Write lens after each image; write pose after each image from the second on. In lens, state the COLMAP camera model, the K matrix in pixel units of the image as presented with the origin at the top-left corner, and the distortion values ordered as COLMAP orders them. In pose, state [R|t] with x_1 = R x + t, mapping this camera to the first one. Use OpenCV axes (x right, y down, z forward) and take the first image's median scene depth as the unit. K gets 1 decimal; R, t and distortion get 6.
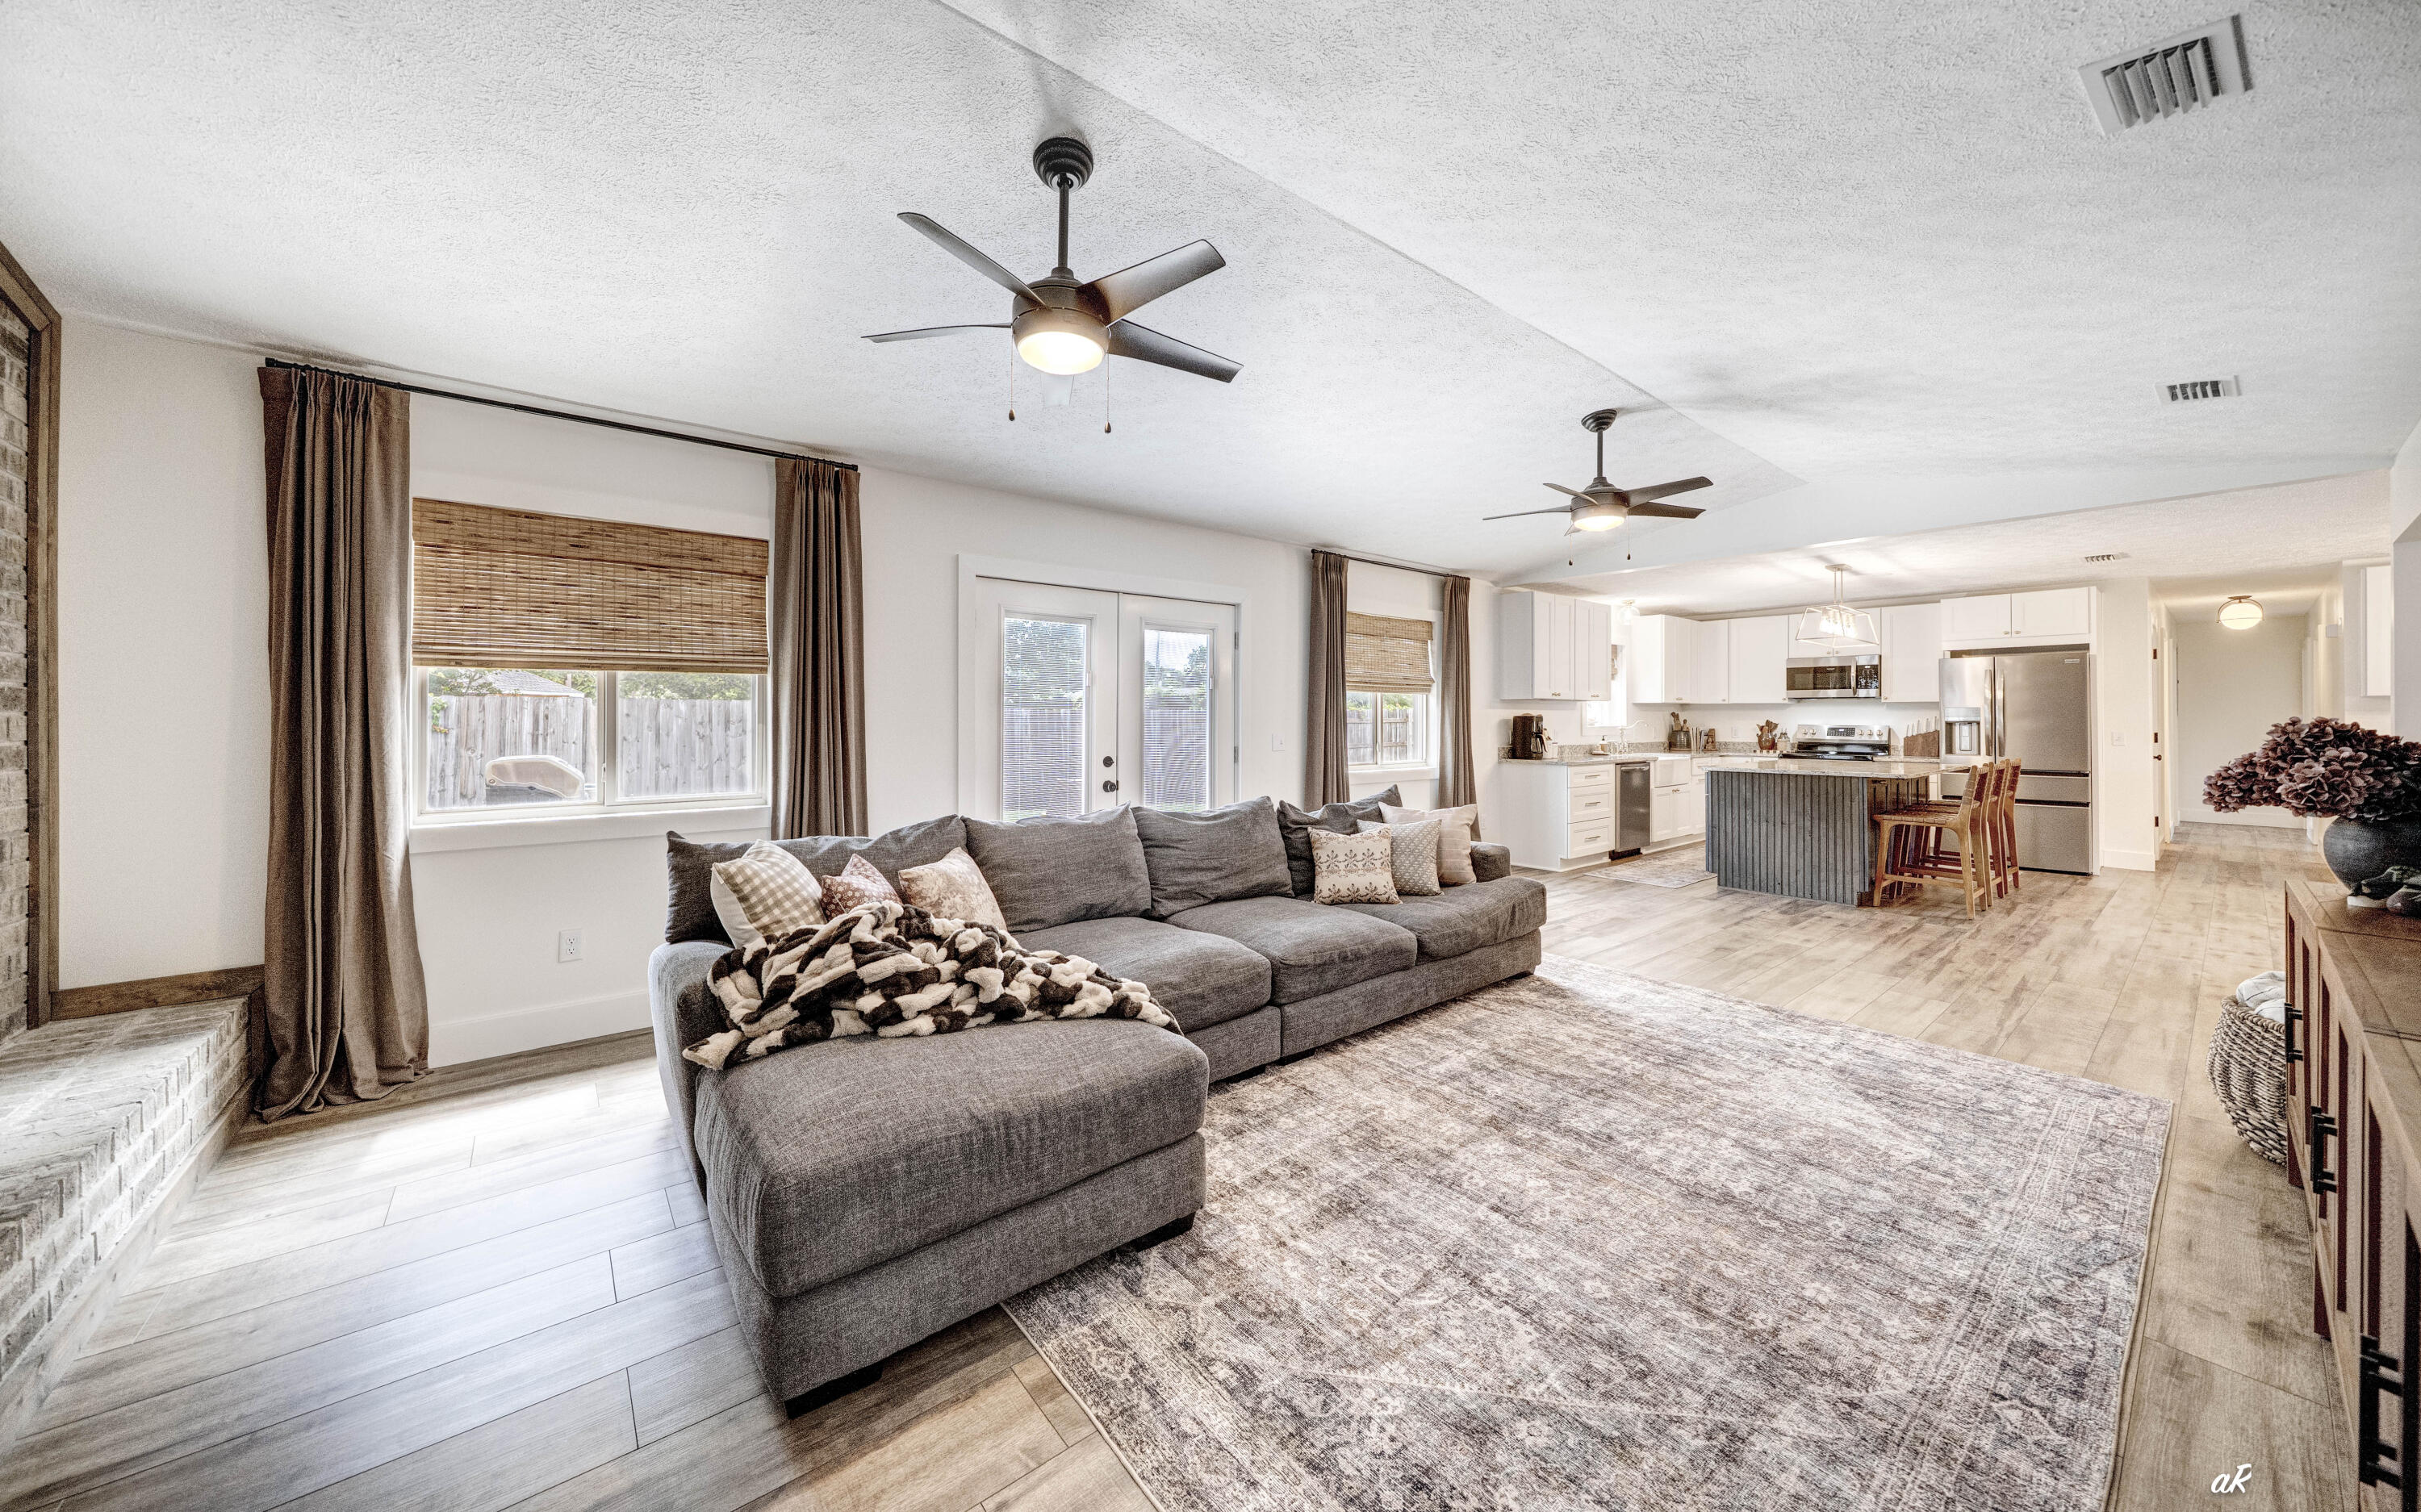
lens RADIAL K [[872.2, 0, 1189.4], [0, 872.2, 702.3], [0, 0, 1]] dist [-0.007089, 0.000189]
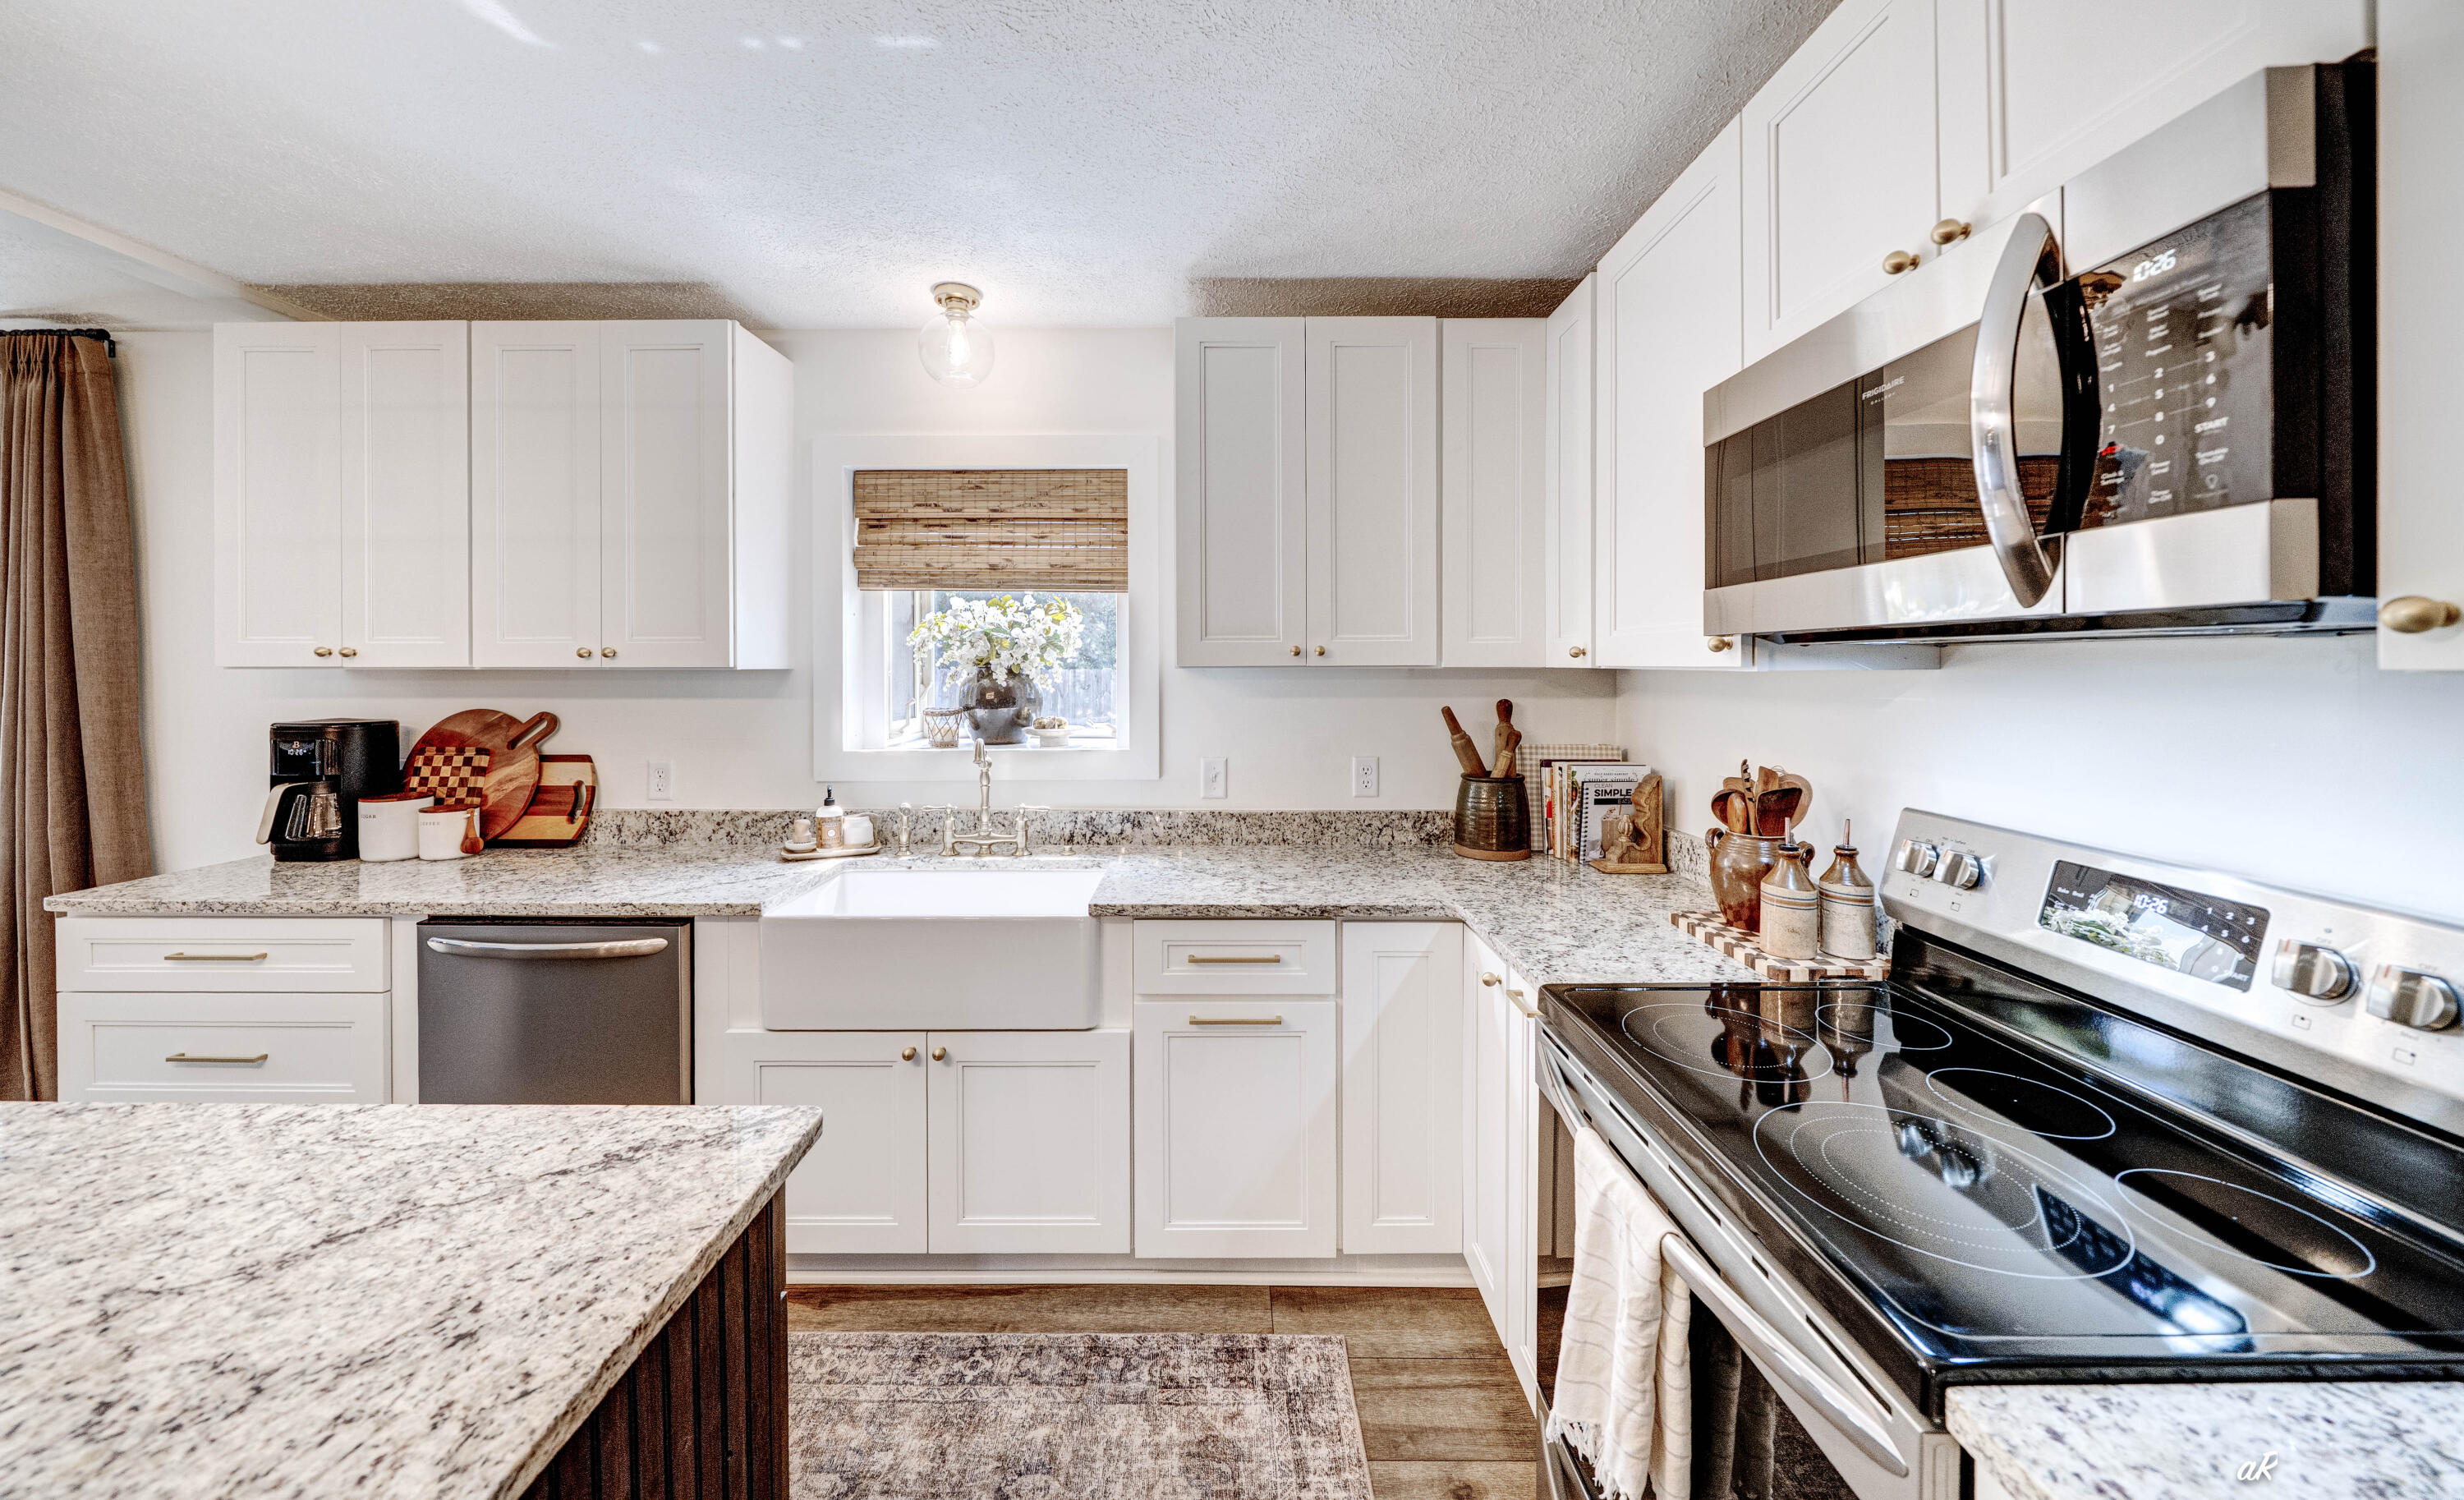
lens RADIAL K [[861.4, 0, 1216.8], [0, 861.4, 664.9], [0, 0, 1]] dist [-0.010511, 0.000362]
pose [[0.770221, -0.008104, -0.637725, 2.082098], [0.014673, 0.999880, 0.005016, -0.004473], [0.637608, -0.013221, 0.770248, 2.380543]]
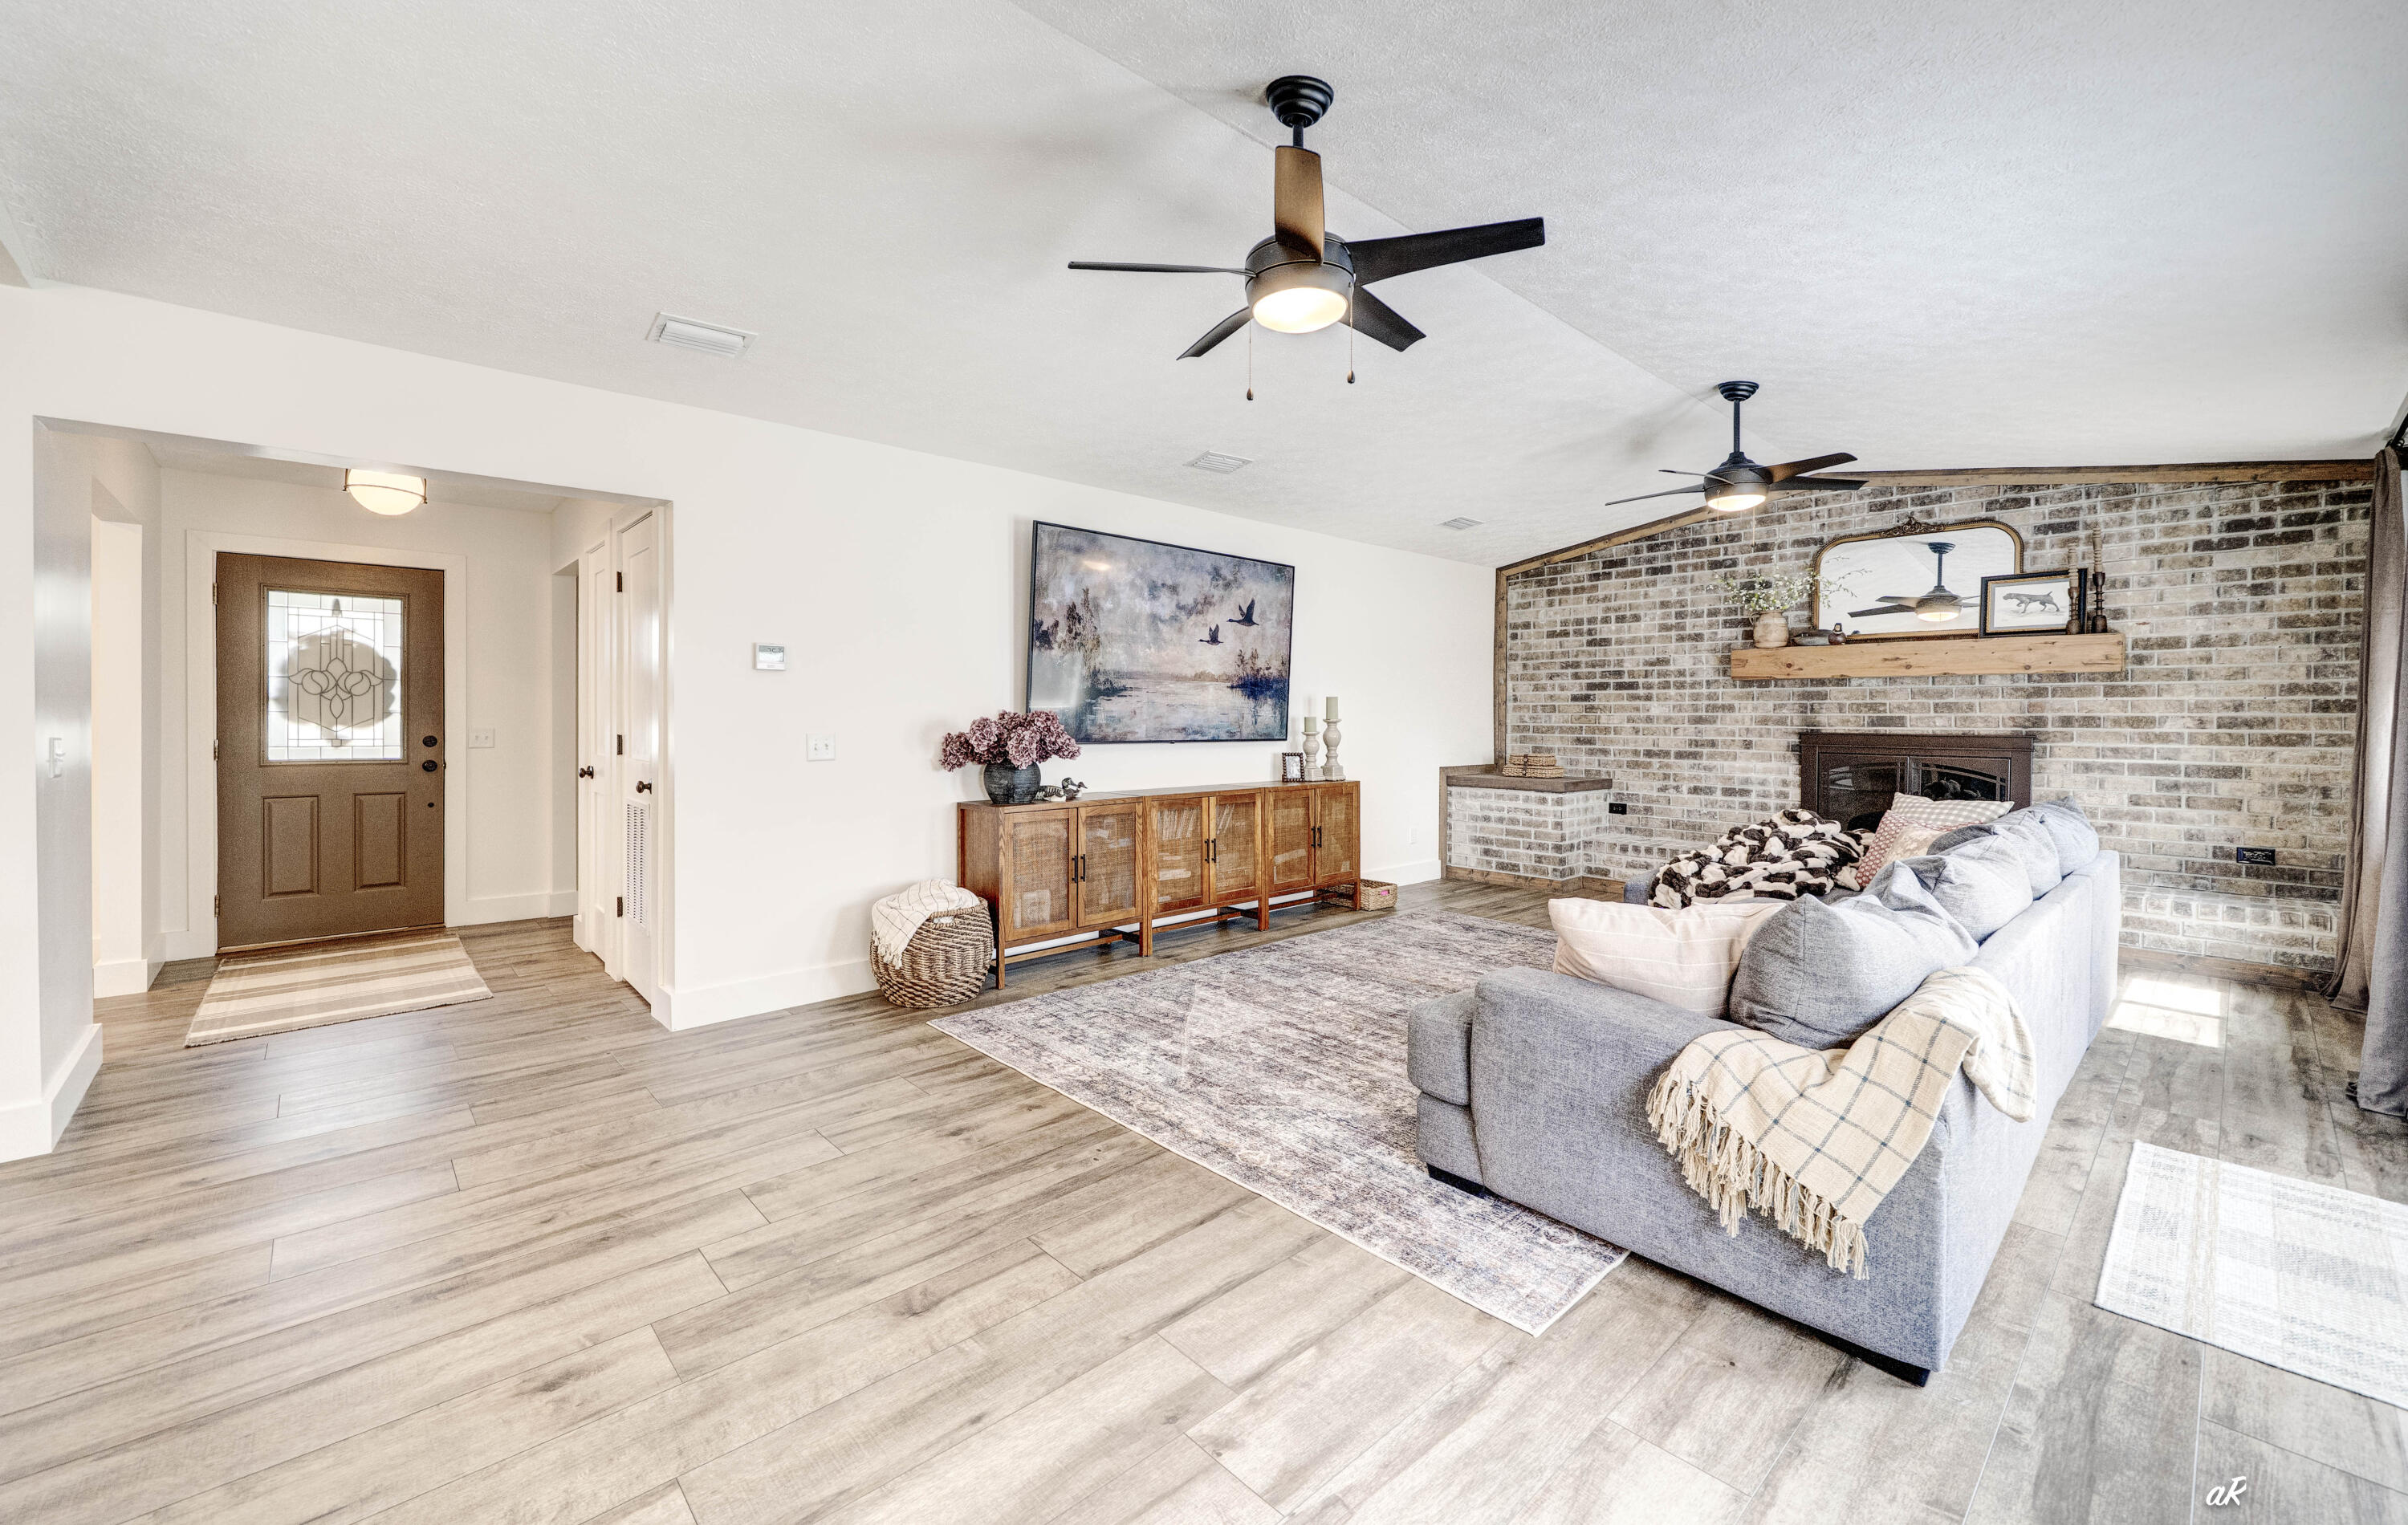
lens RADIAL K [[940.8, 0, 1171.0], [0, 940.8, 728.8], [0, 0, 1]] dist [0.003993, -0.000448]
pose [[-0.998891, -0.007419, -0.046502, 0.823797], [-0.007147, 0.999956, -0.006001, 0.055023], [0.046544, -0.005662, -0.998900, 2.222249]]
